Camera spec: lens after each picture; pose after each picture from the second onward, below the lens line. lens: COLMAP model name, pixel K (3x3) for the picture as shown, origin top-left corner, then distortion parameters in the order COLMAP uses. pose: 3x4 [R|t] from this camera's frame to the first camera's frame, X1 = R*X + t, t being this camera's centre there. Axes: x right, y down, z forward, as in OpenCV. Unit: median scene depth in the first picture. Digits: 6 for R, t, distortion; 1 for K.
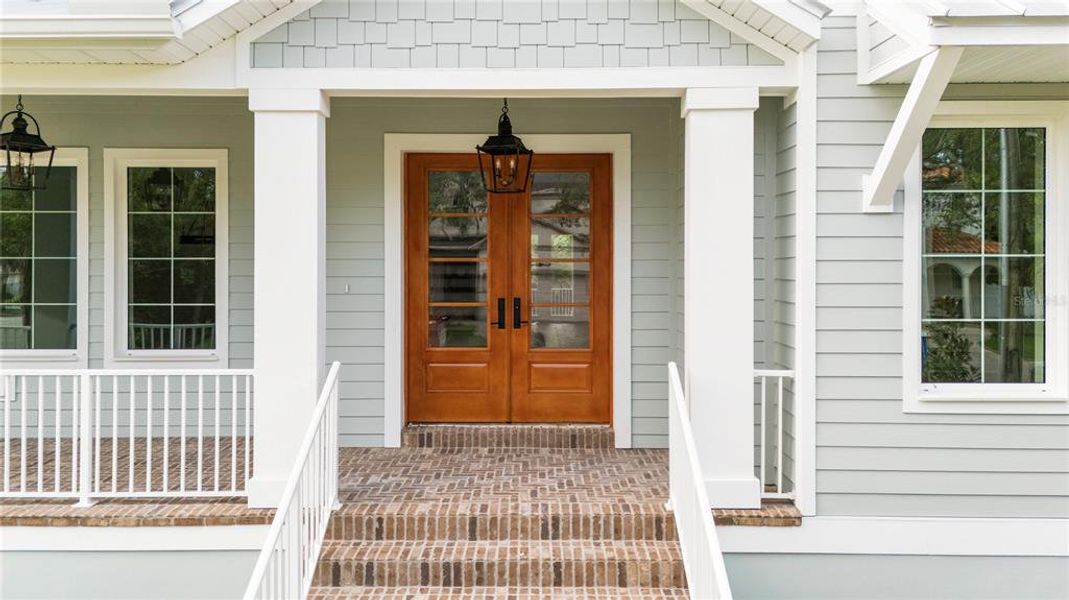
lens RADIAL K [[796.3, 0, 533.3], [0, 796.3, 269.1], [0, 0, 1]] dist [0.083981, -0.084256]
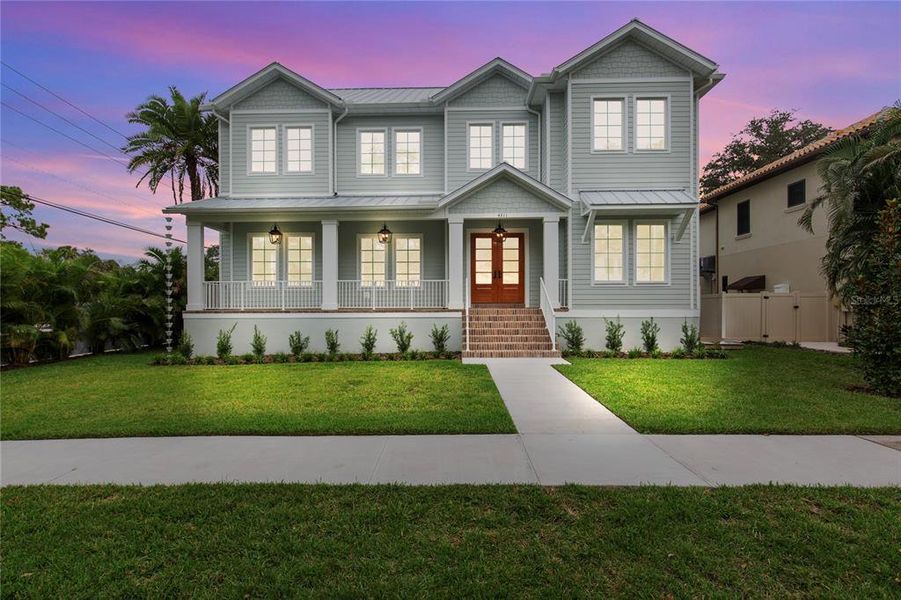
lens RADIAL K [[433.0, 0, 446.2], [0, 433.0, 310.7], [0, 0, 1]] dist [-0.002154, -0.000160]
pose [[0.999763, -0.004291, -0.021323, -0.315576], [0.004282, 0.999991, -0.000449, 0.307833], [0.021324, 0.000358, 0.999773, -1.484128]]
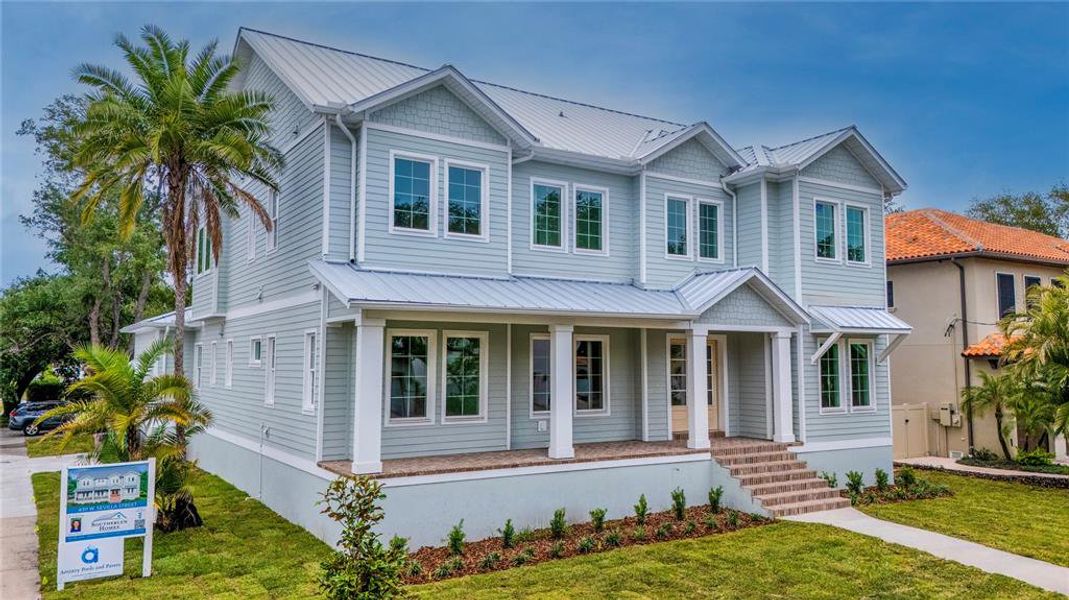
lens RADIAL K [[787.5, 0, 534.5], [0, 787.5, 300.0], [0, 0, 1]] dist [0.007856, -0.080161]
pose [[0.845133, 0.047191, 0.532469, -2.795734], [0.005067, 0.995344, -0.096256, -0.021394], [-0.534532, 0.084048, 0.840959, -1.543590]]
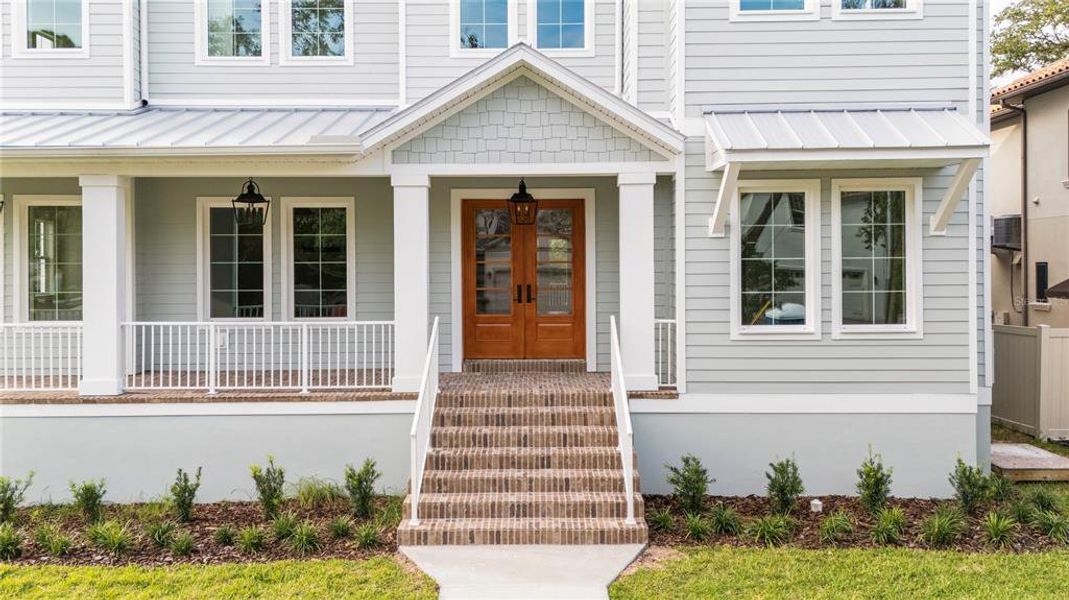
lens RADIAL K [[796.3, 0, 533.3], [0, 796.3, 269.1], [0, 0, 1]] dist [0.083981, -0.084256]
pose [[0.999974, -0.006674, 0.002673, -0.020490], [0.006667, 0.999975, 0.002421, -0.000861], [-0.002689, -0.002403, 0.999993, -0.916963]]
